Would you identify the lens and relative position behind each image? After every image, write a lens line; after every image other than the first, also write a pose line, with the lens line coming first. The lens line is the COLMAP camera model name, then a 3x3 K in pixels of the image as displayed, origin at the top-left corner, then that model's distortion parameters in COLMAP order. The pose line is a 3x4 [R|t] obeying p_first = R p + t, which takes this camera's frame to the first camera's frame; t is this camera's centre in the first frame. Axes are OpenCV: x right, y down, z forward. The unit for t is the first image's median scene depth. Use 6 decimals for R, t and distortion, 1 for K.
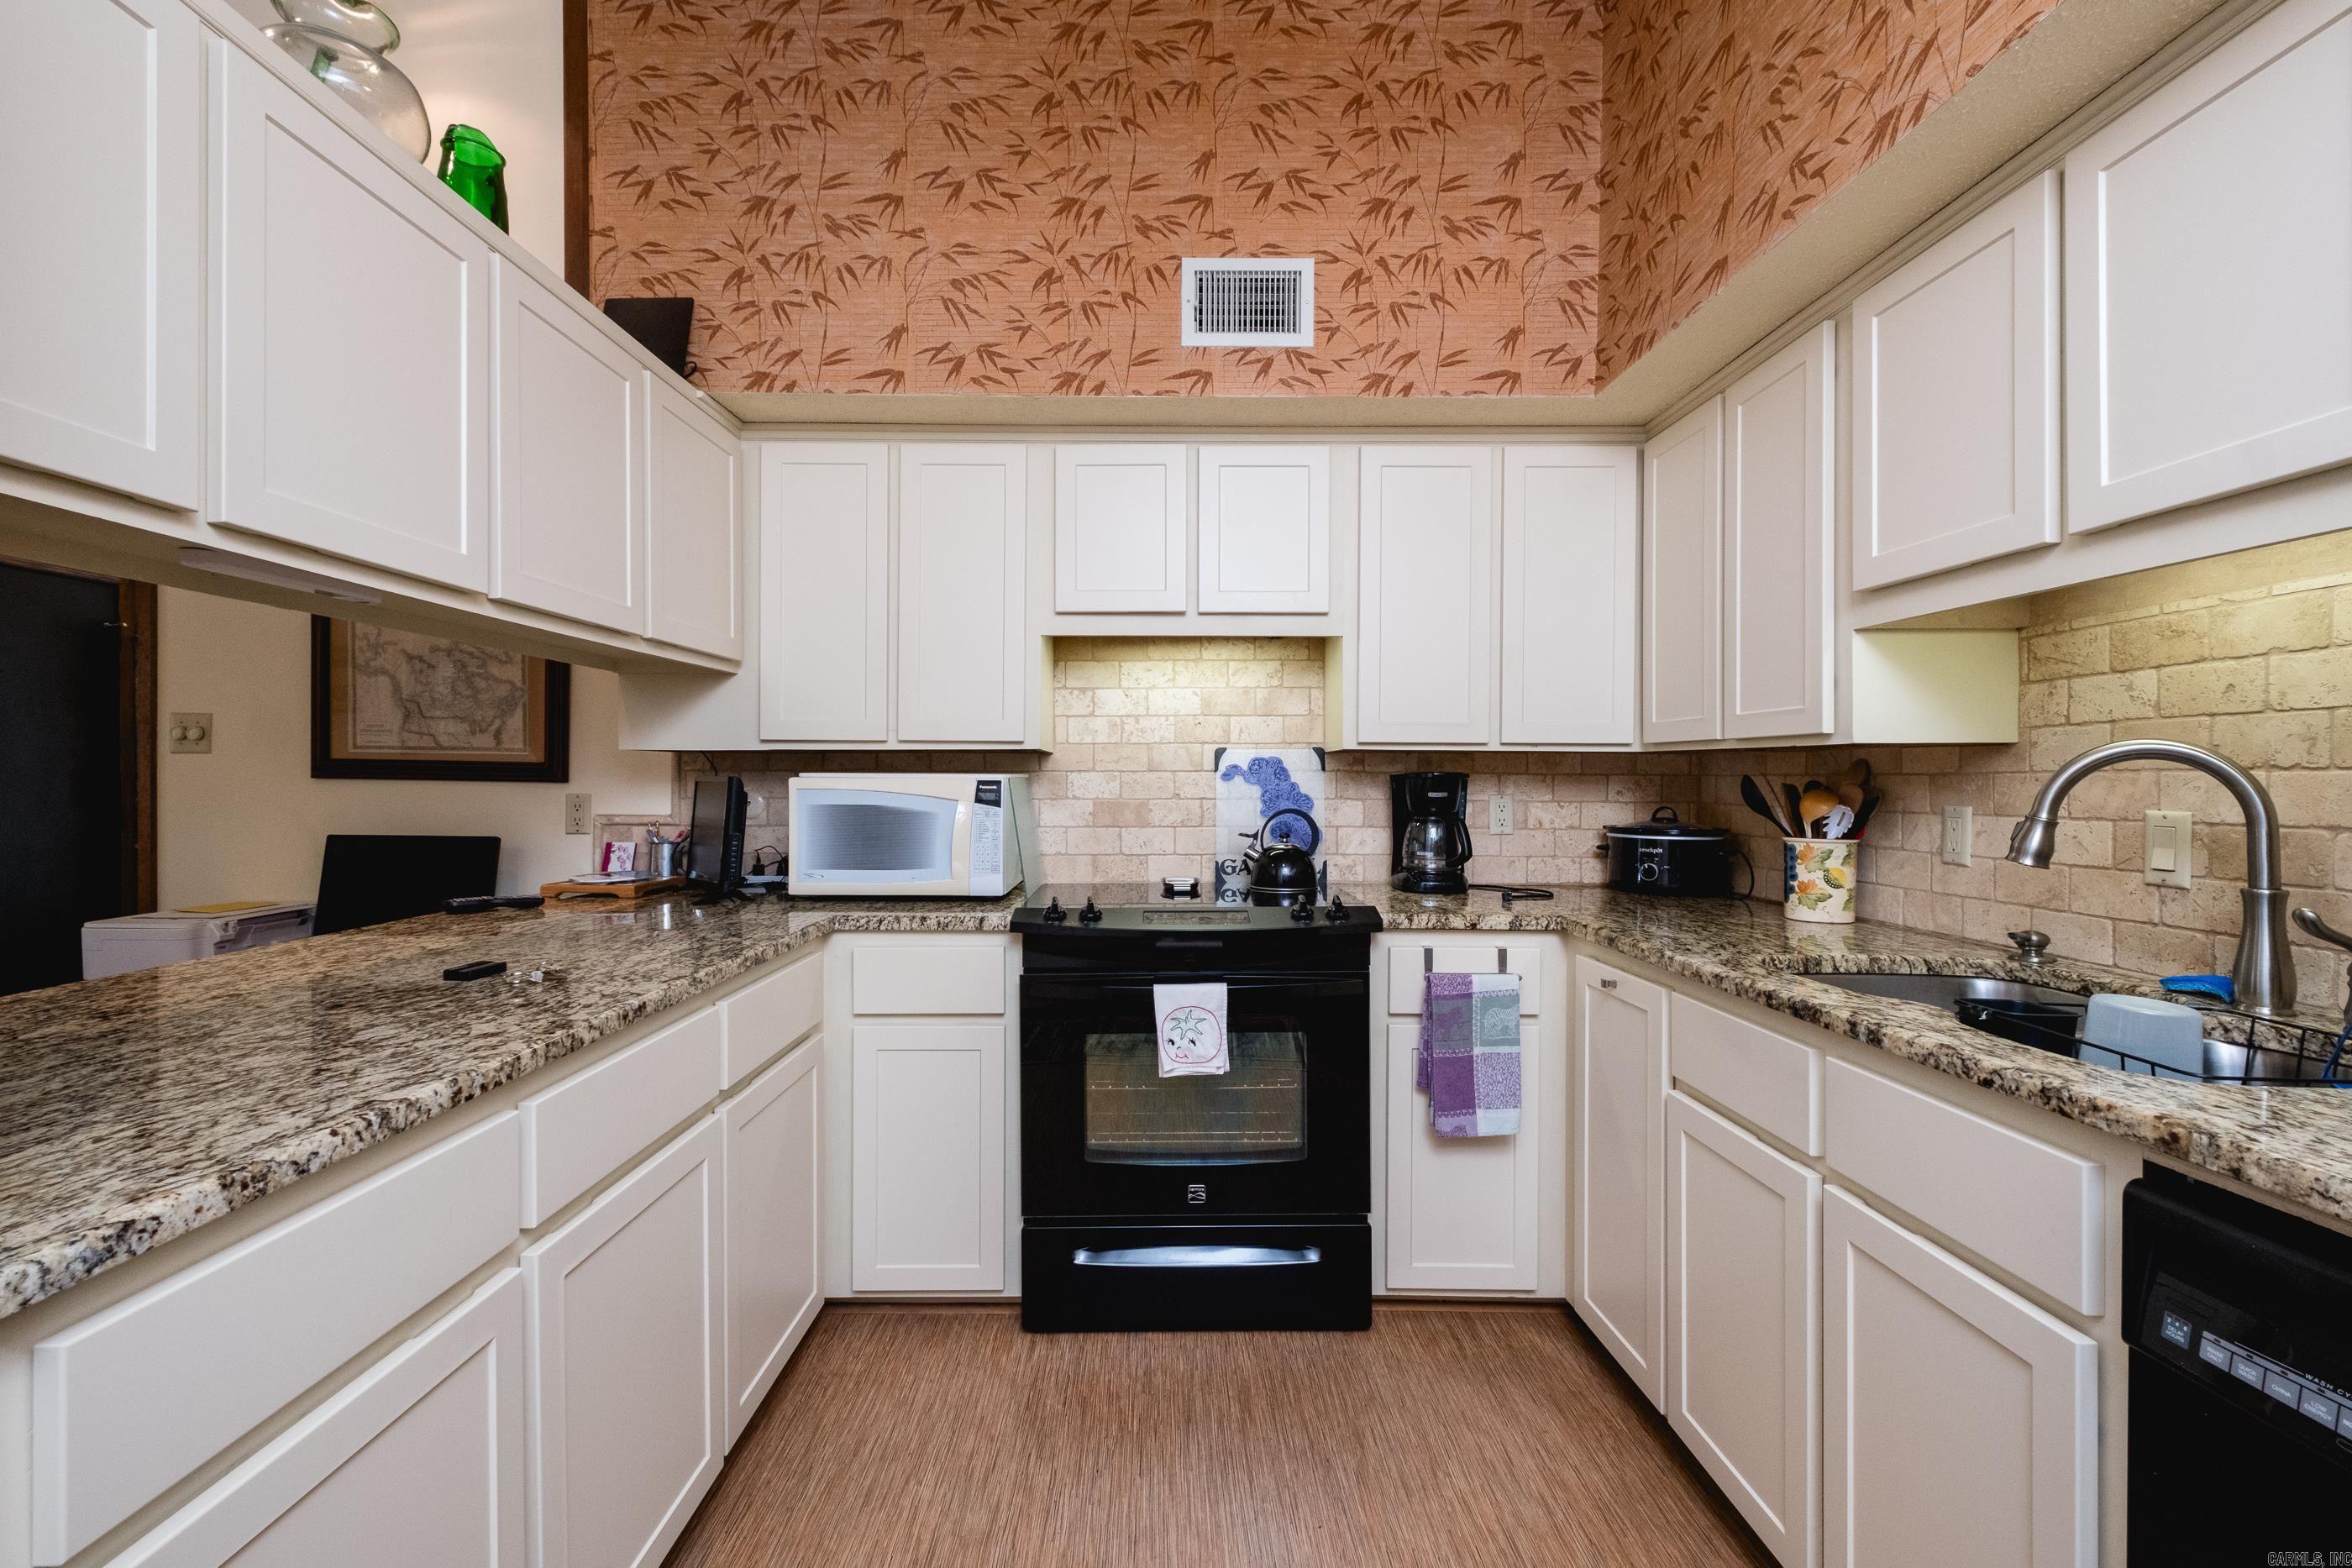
lens RADIAL K [[1013.2, 0, 1185.5], [0, 1013.2, 780.9], [0, 0, 1]] dist [0.003632, -0.000634]
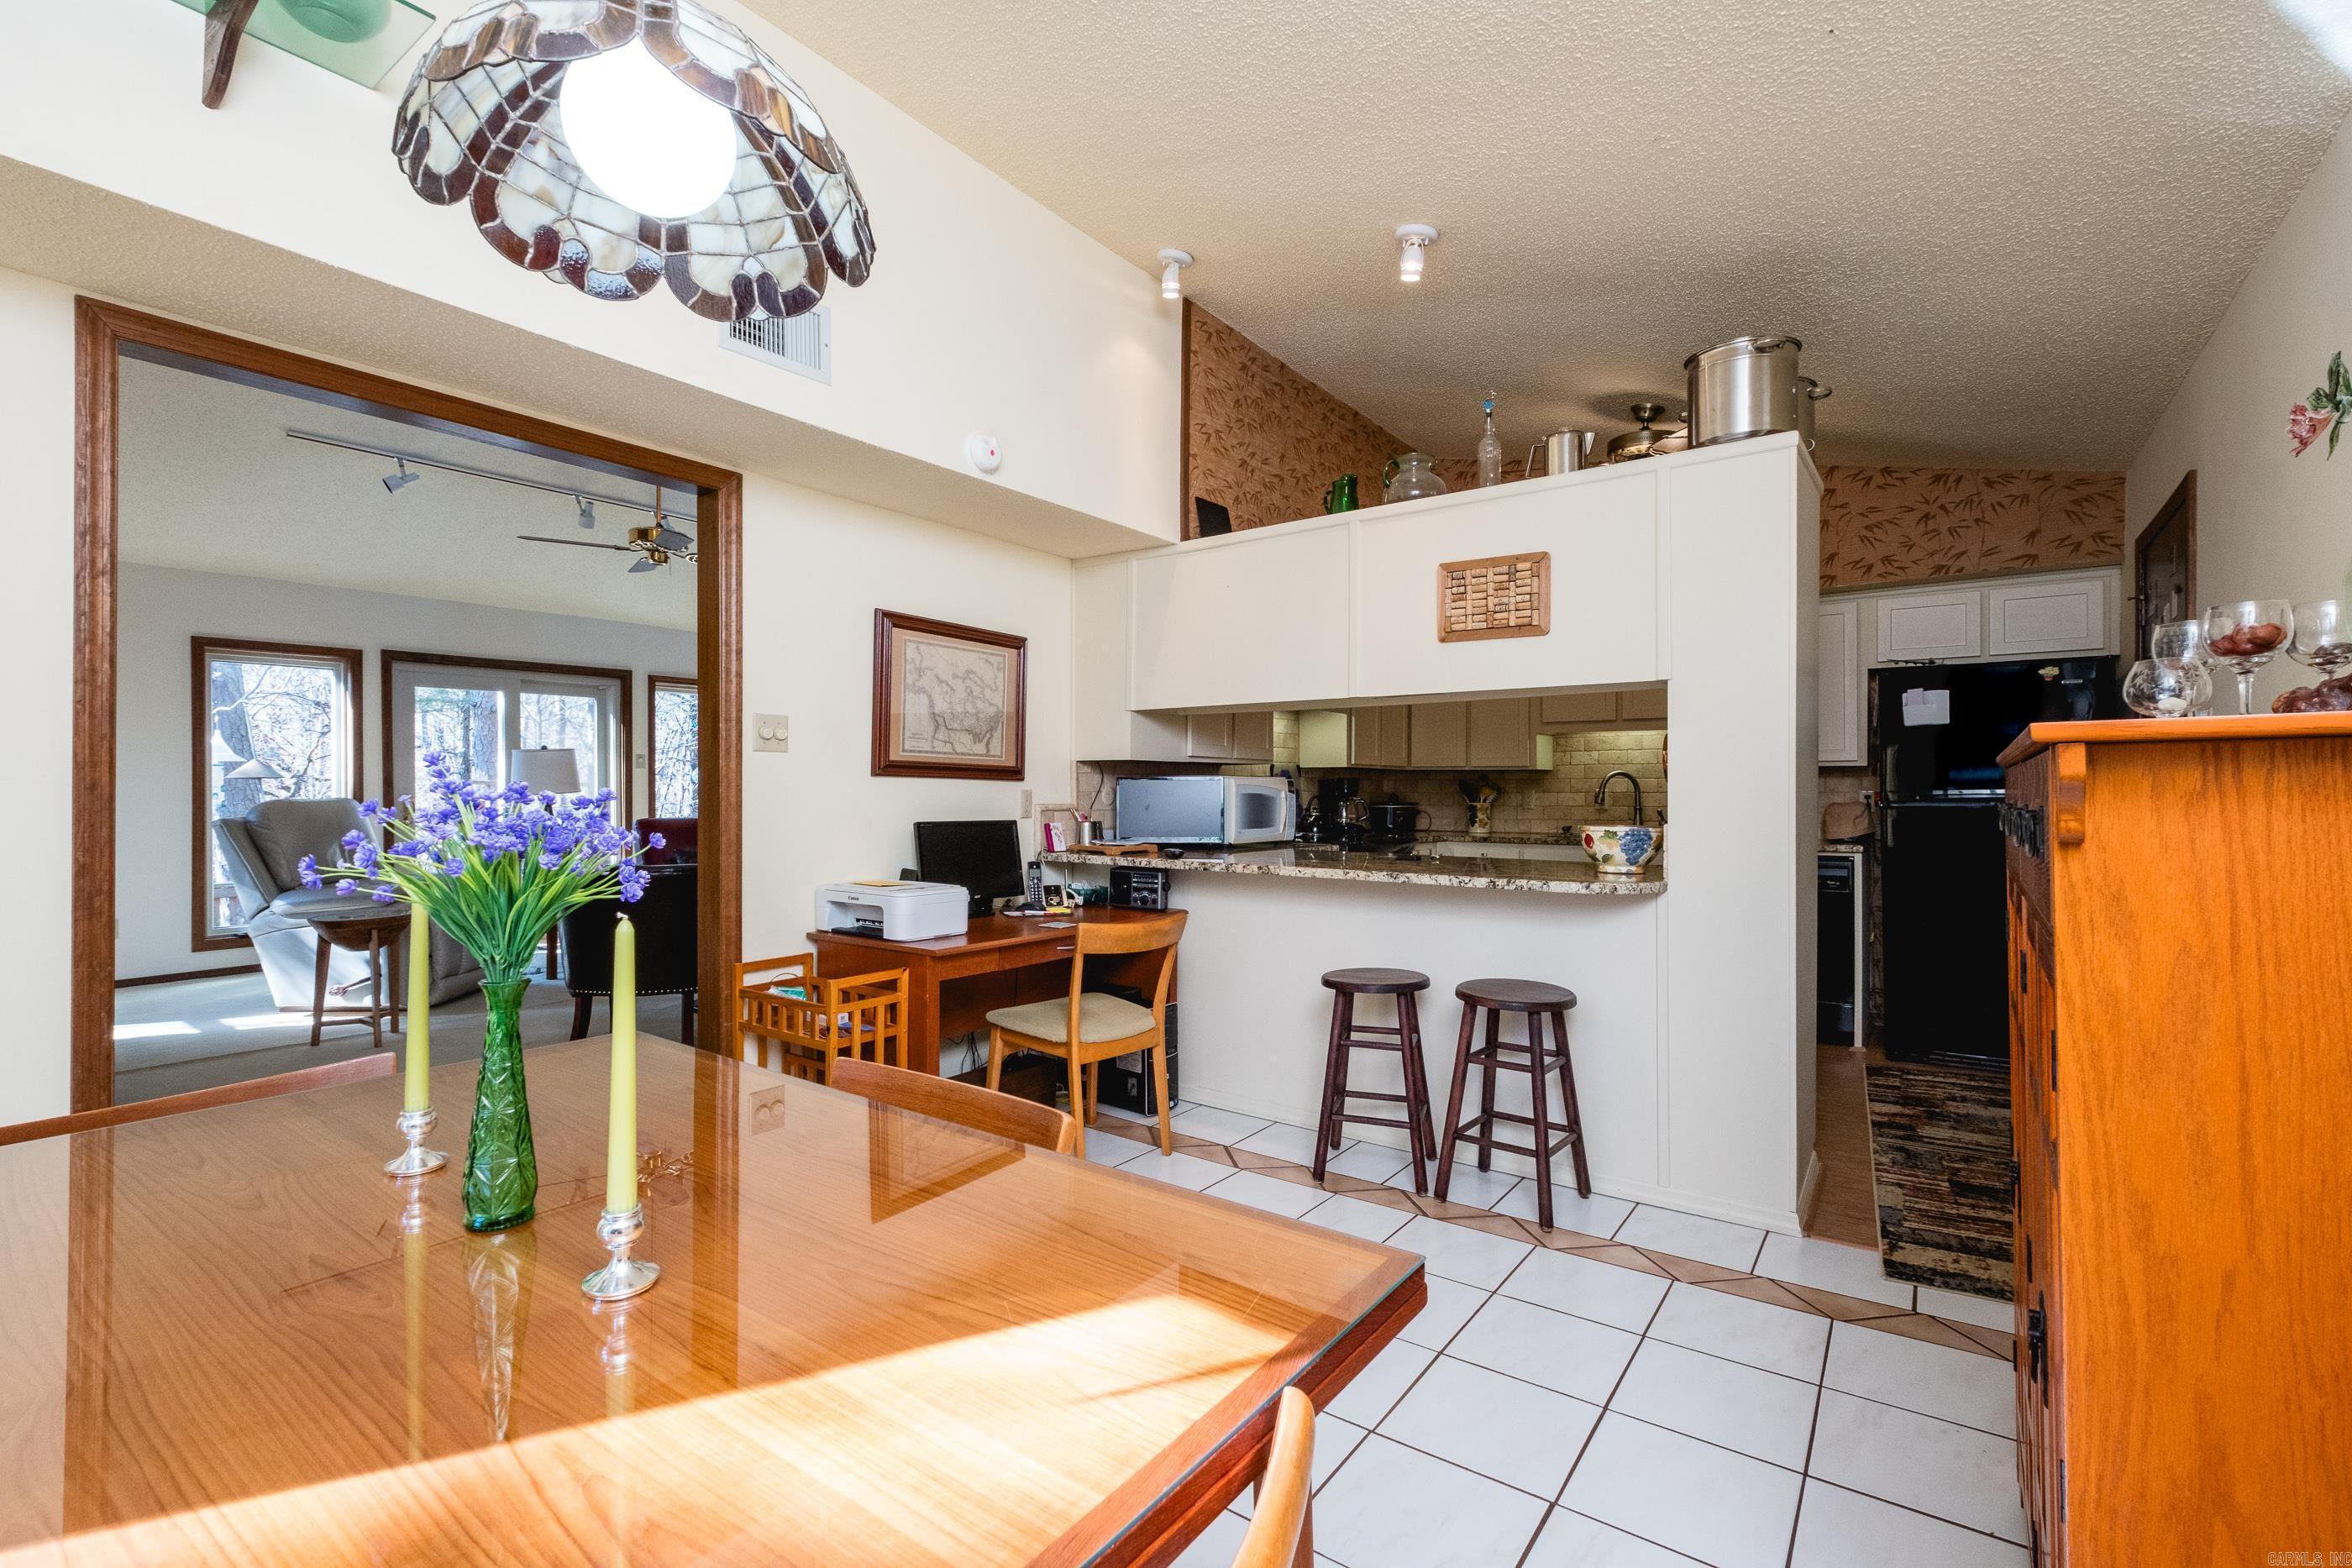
lens RADIAL K [[1043.1, 0, 1216.6], [0, 1043.1, 783.0], [0, 0, 1]] dist [-0.015589, -0.000124]
pose [[0.579830, 0.003963, 0.814728, -1.621920], [0.003084, 0.999970, -0.007059, 0.015444], [-0.814732, 0.006606, 0.579801, -0.032093]]
